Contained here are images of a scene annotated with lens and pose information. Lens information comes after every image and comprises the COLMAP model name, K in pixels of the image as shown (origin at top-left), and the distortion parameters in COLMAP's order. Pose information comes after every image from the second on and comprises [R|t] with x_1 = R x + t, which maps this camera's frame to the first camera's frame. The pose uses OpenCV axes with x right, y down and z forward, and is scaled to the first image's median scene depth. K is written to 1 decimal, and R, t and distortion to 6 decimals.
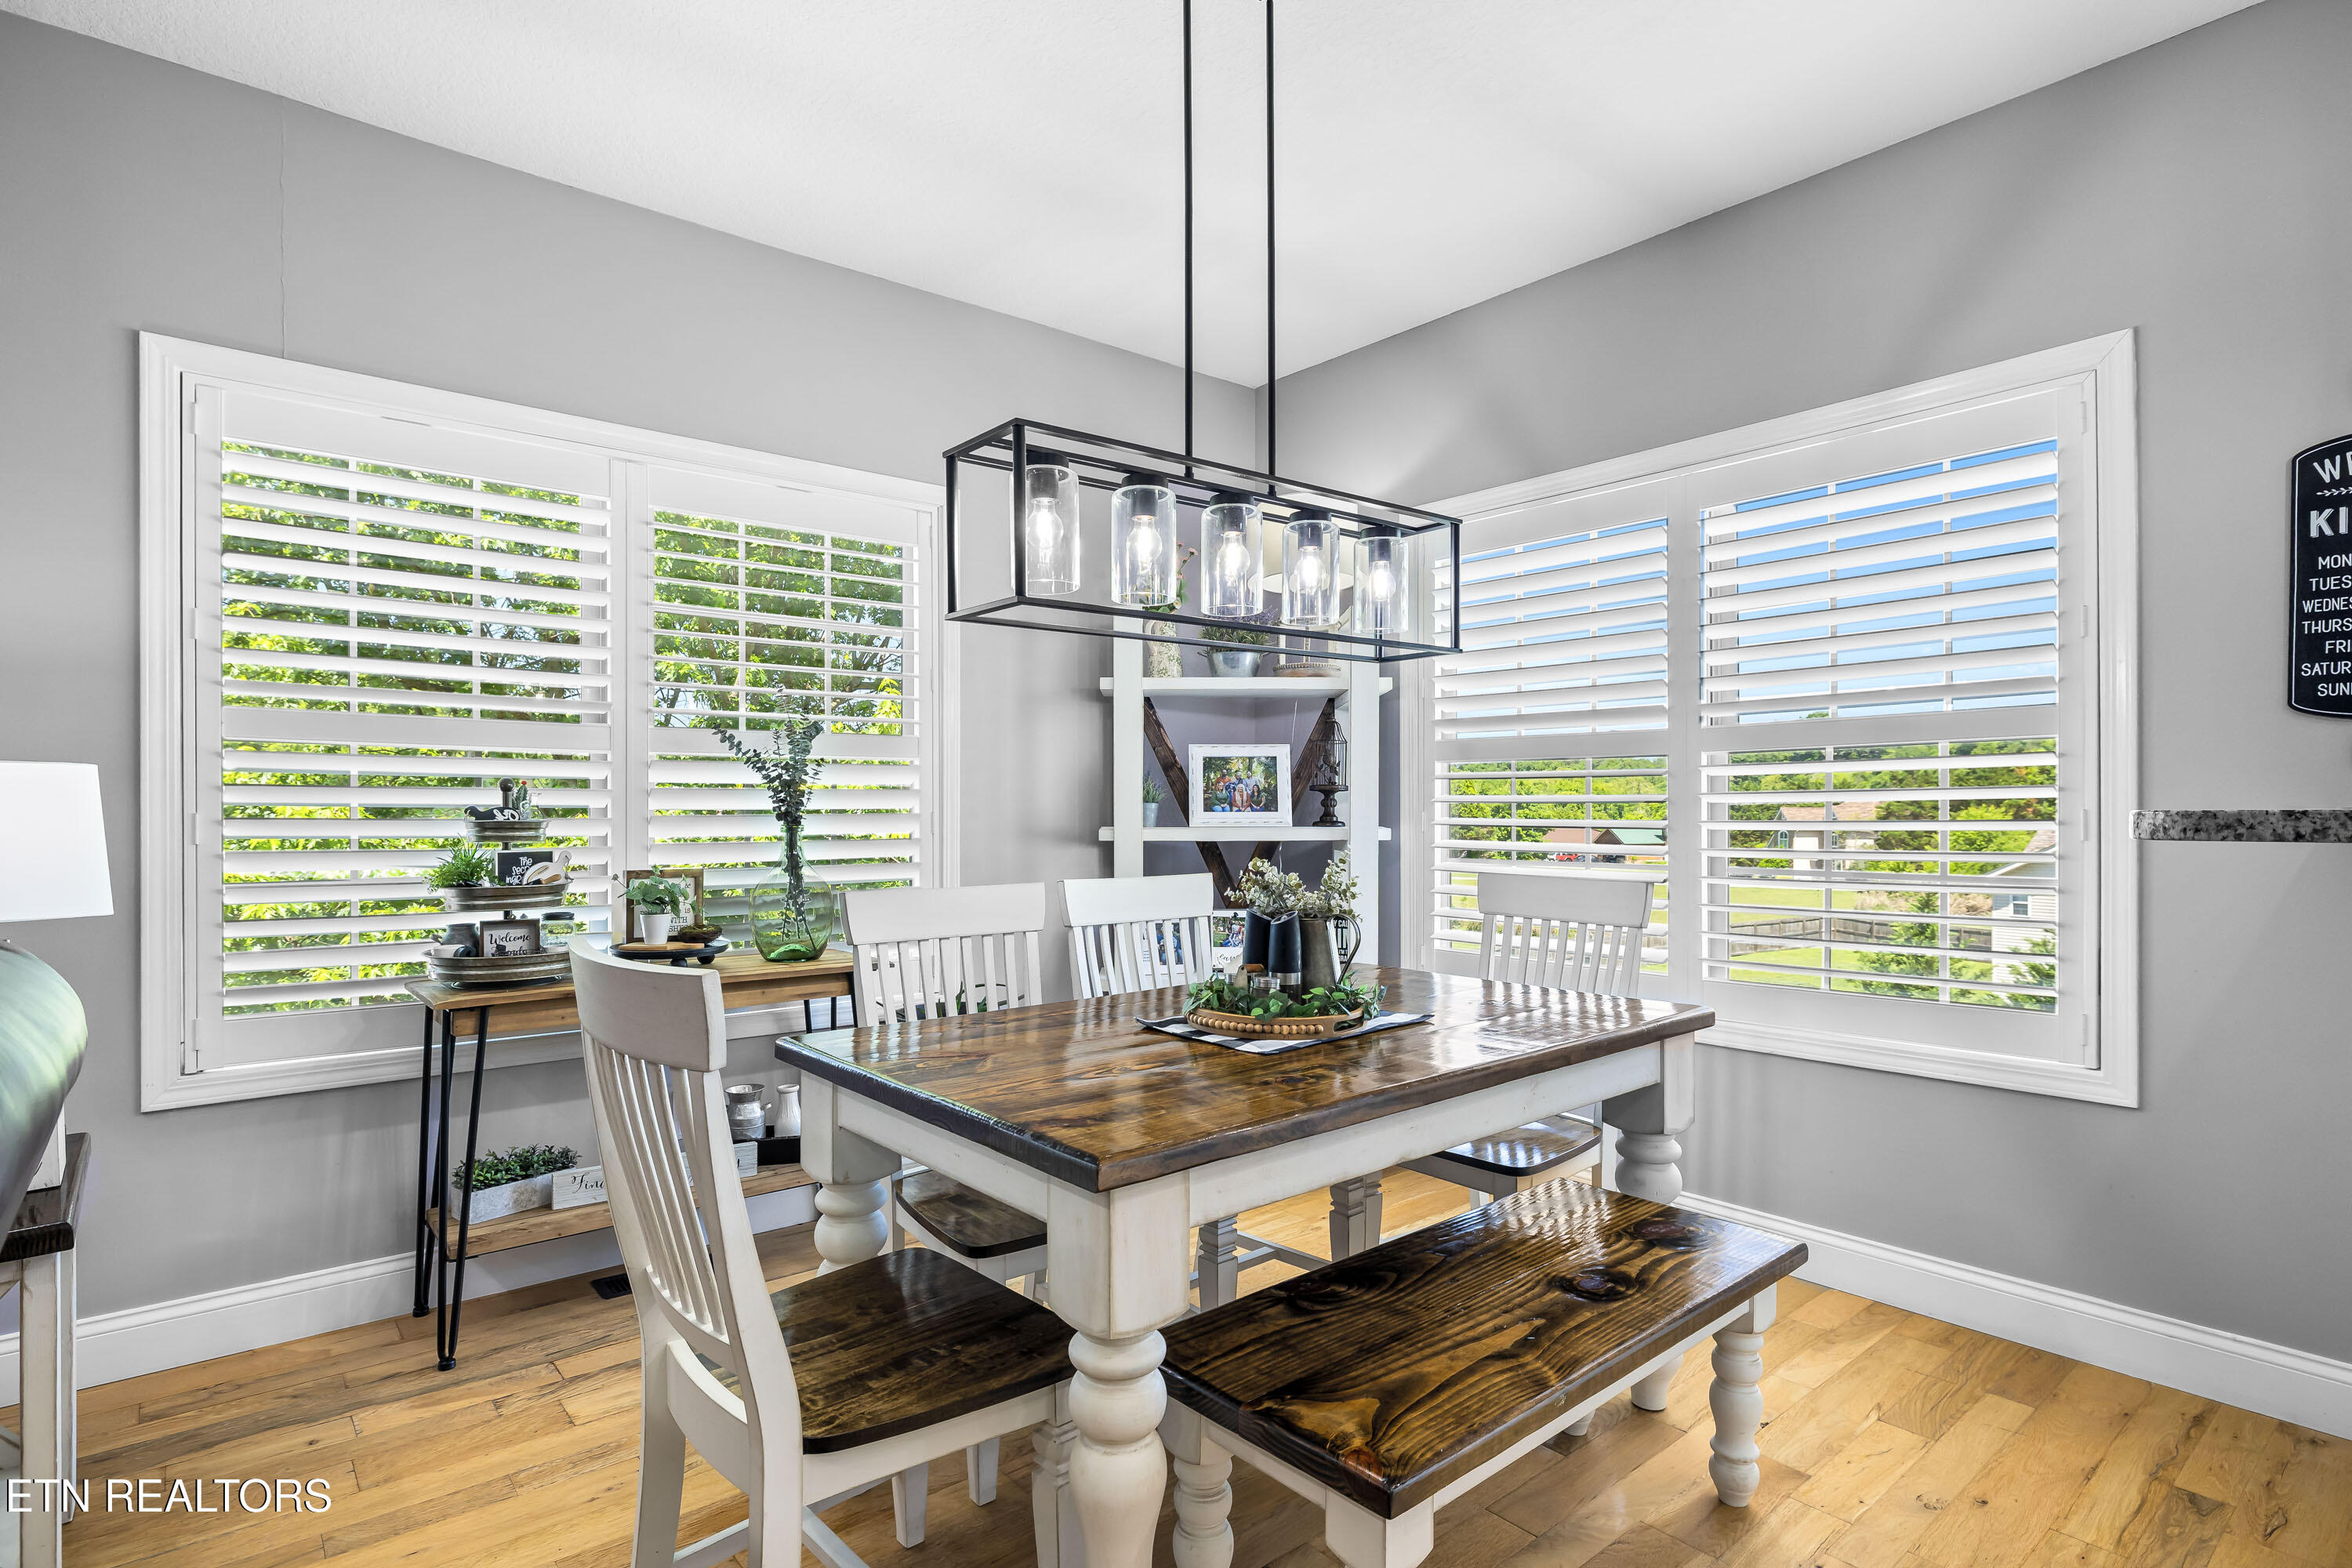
lens RADIAL K [[1180.0, 0, 1156.0], [0, 1180.0, 804.9], [0, 0, 1]] dist [-0.004940, 0.001219]
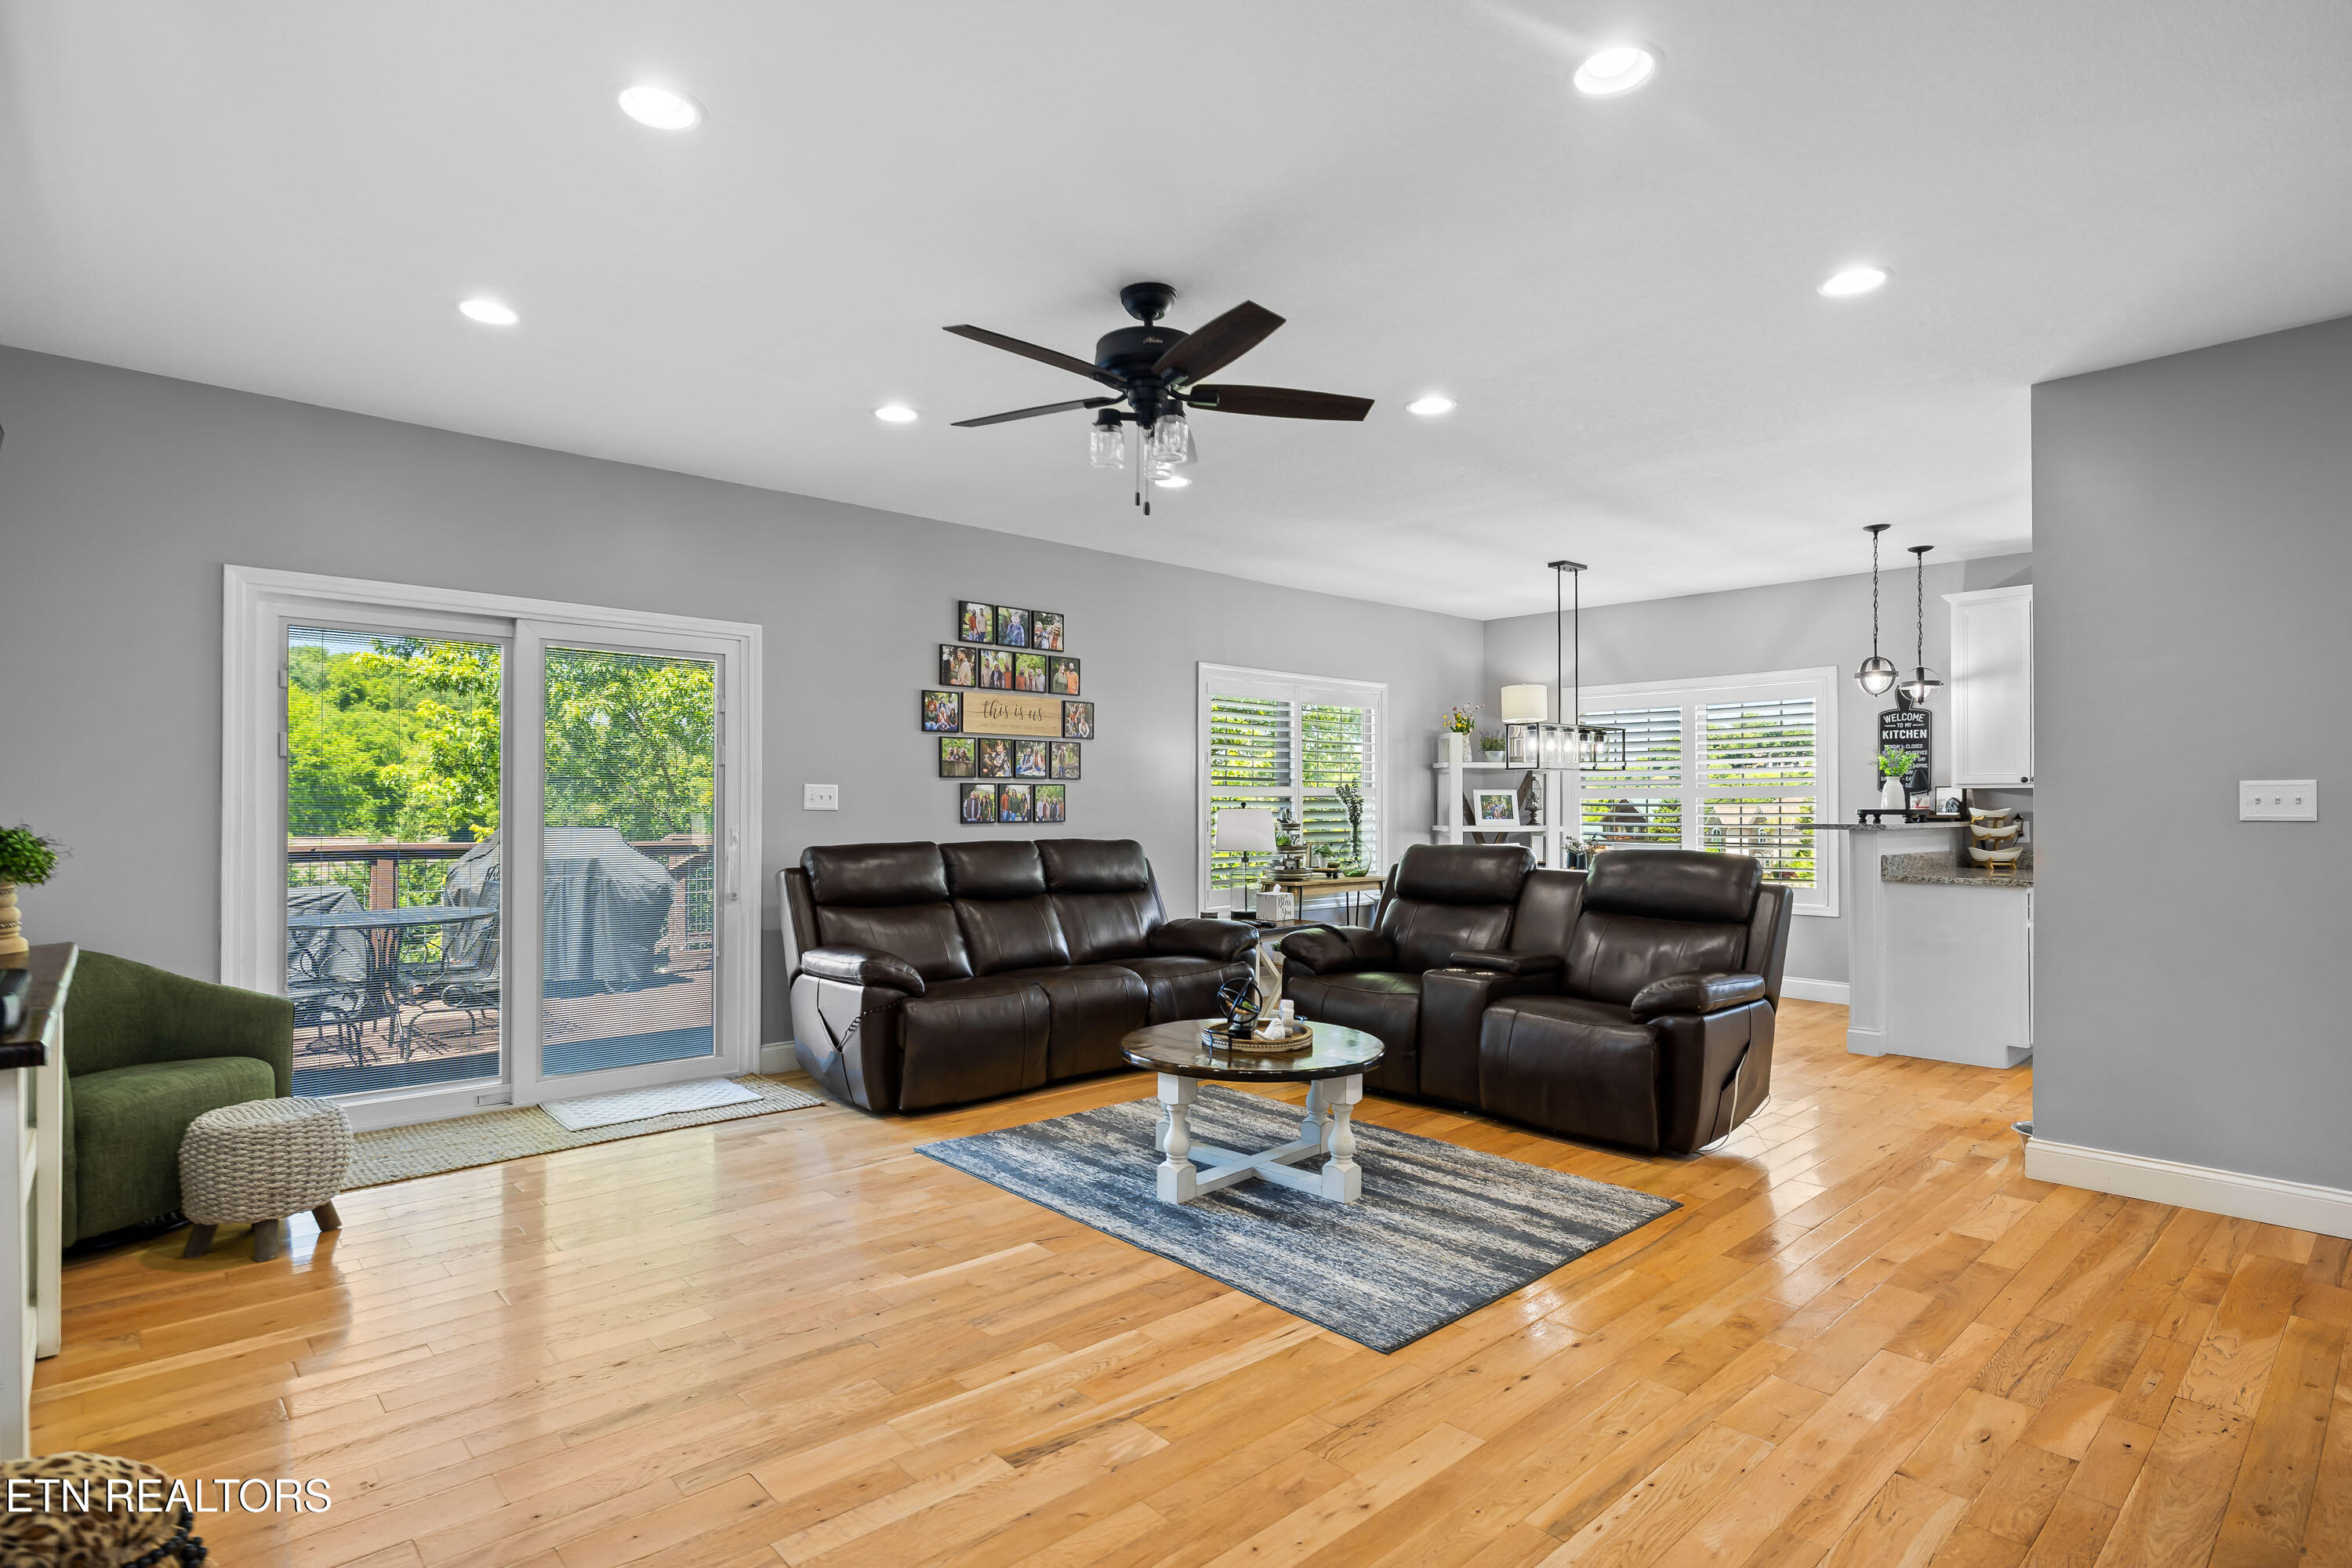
lens RADIAL K [[1180.0, 0, 1160.9], [0, 1180.0, 795.8], [0, 0, 1]] dist [-0.004940, 0.001219]
pose [[0.999461, 0.001647, 0.032777, -0.823650], [-0.001497, 0.999988, -0.004590, -0.035513], [-0.032784, 0.004538, 0.999452, -1.599810]]
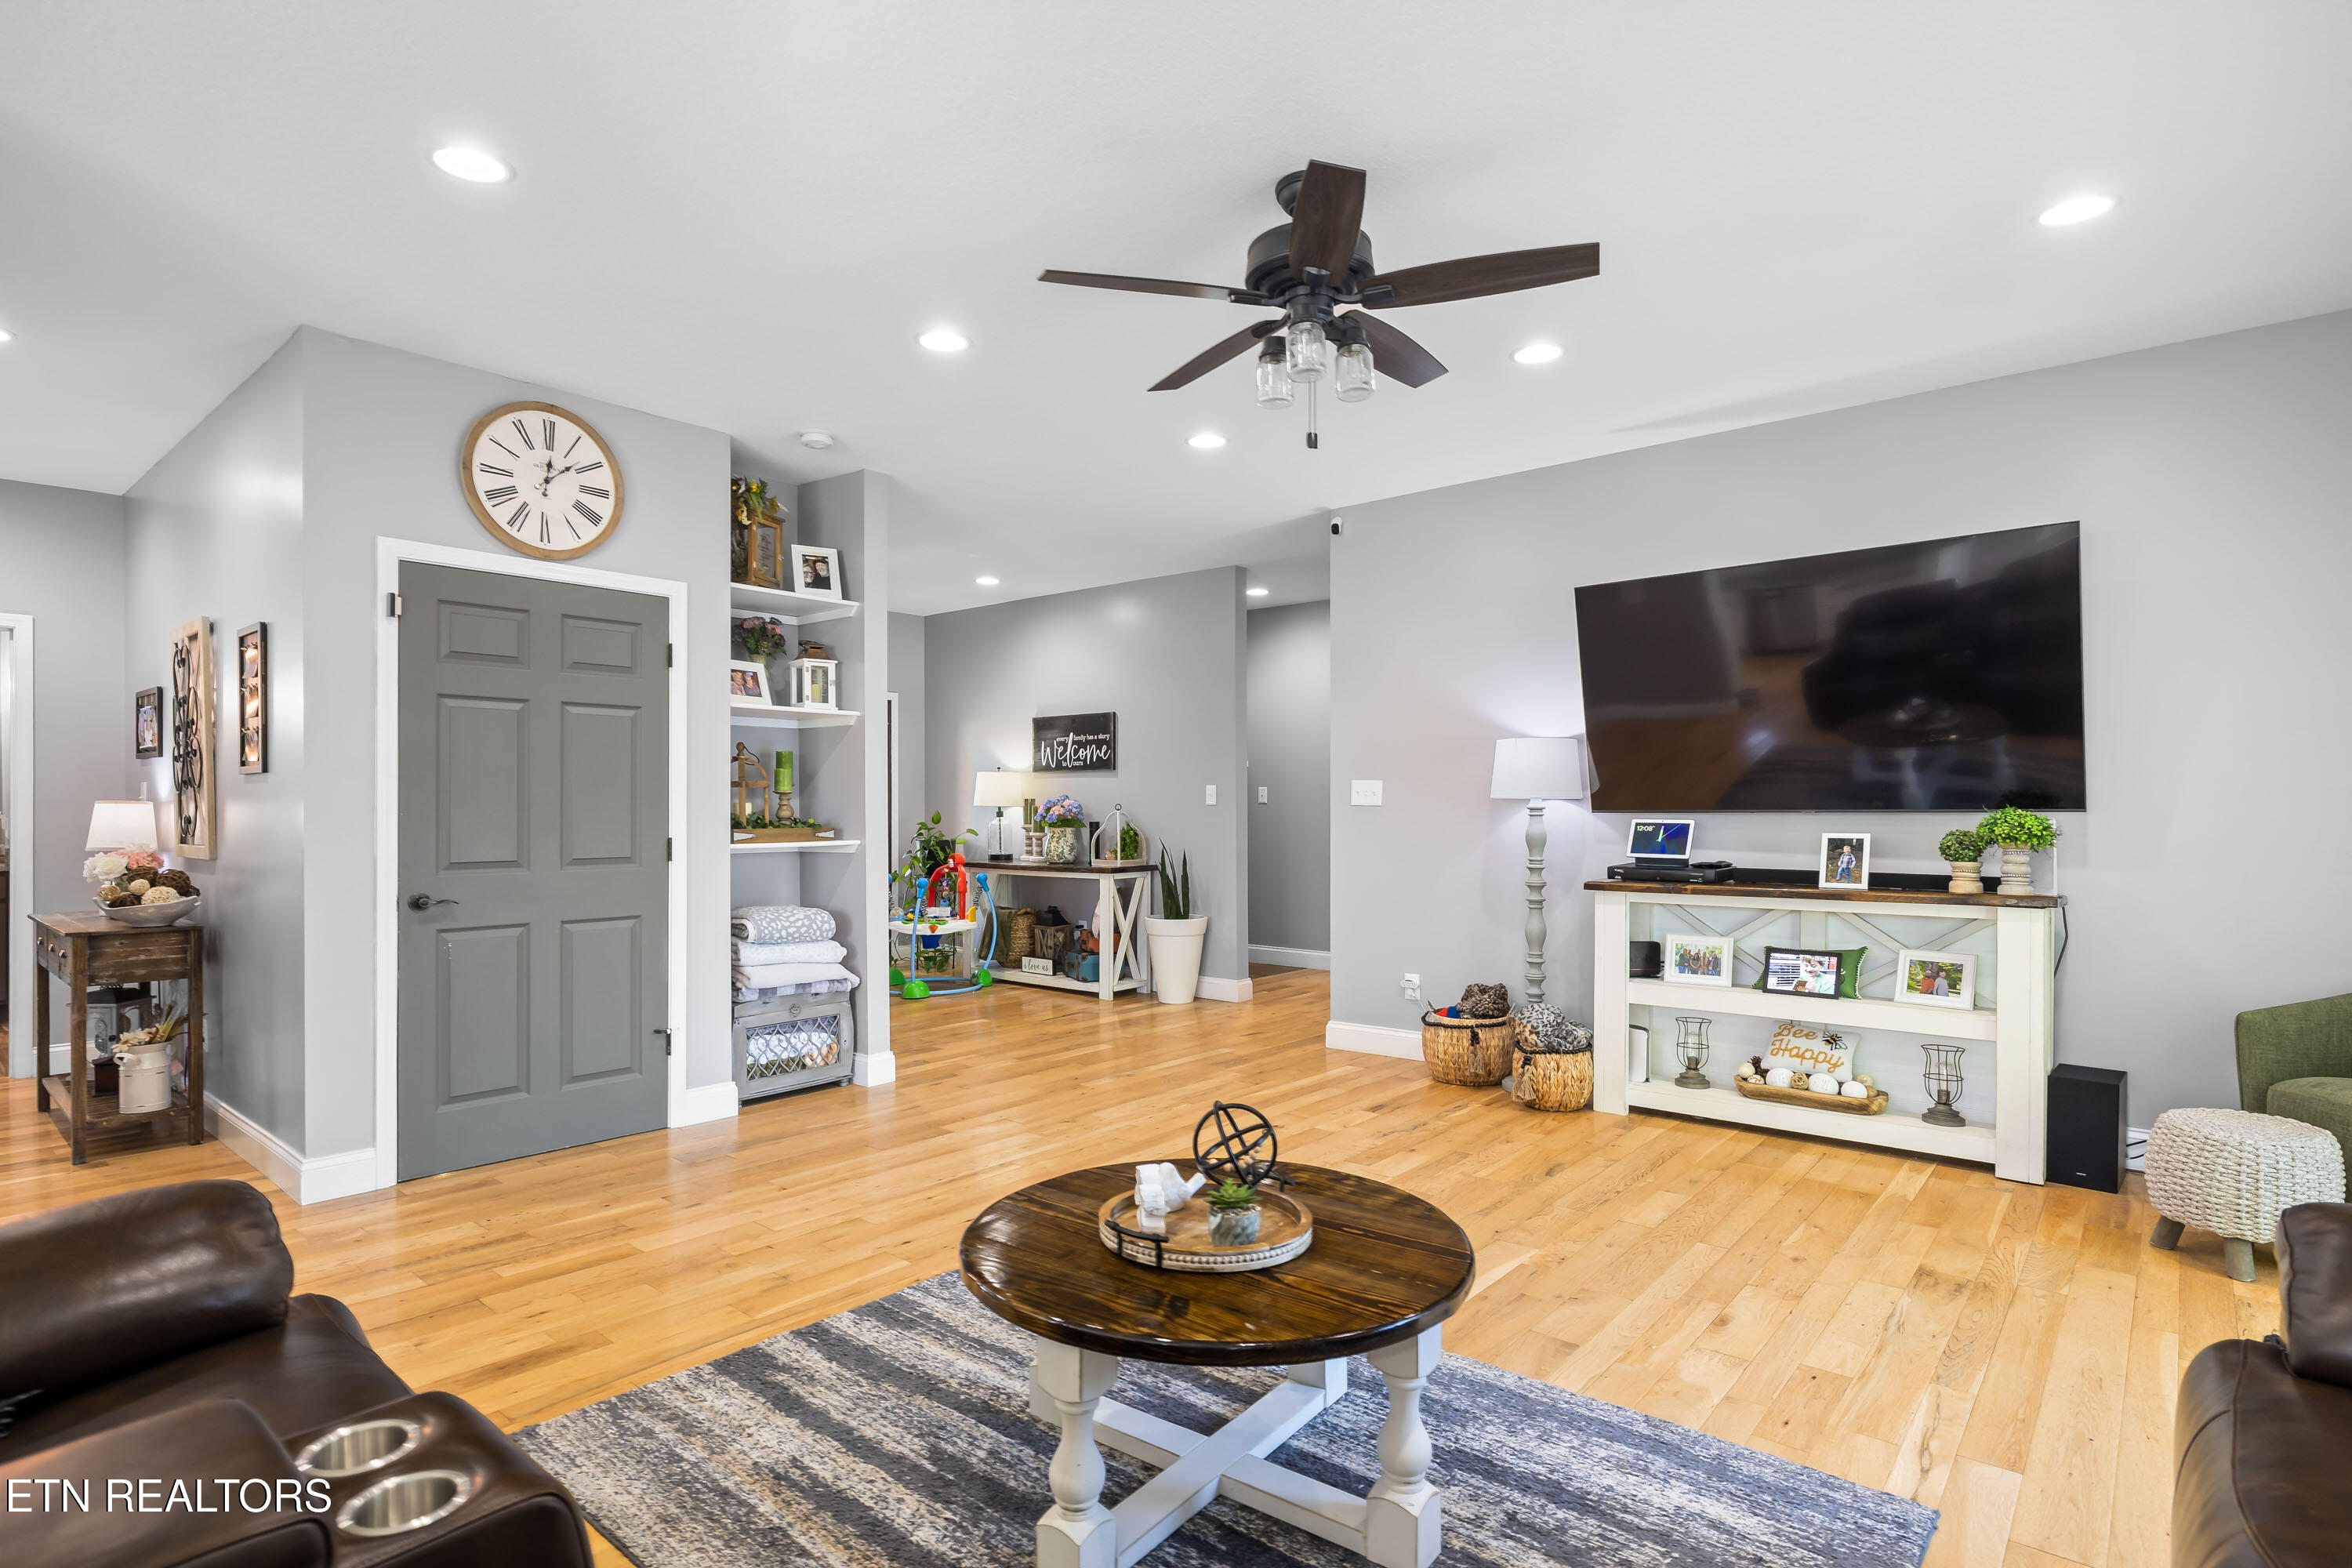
lens RADIAL K [[1180.0, 0, 1150.7], [0, 1180.0, 810.8], [0, 0, 1]] dist [-0.004940, 0.001219]
pose [[-0.989237, 0.003596, -0.146275, -0.543012], [0.003868, 0.999991, -0.001579, -0.014182], [0.146268, -0.002128, -0.989243, 0.386023]]
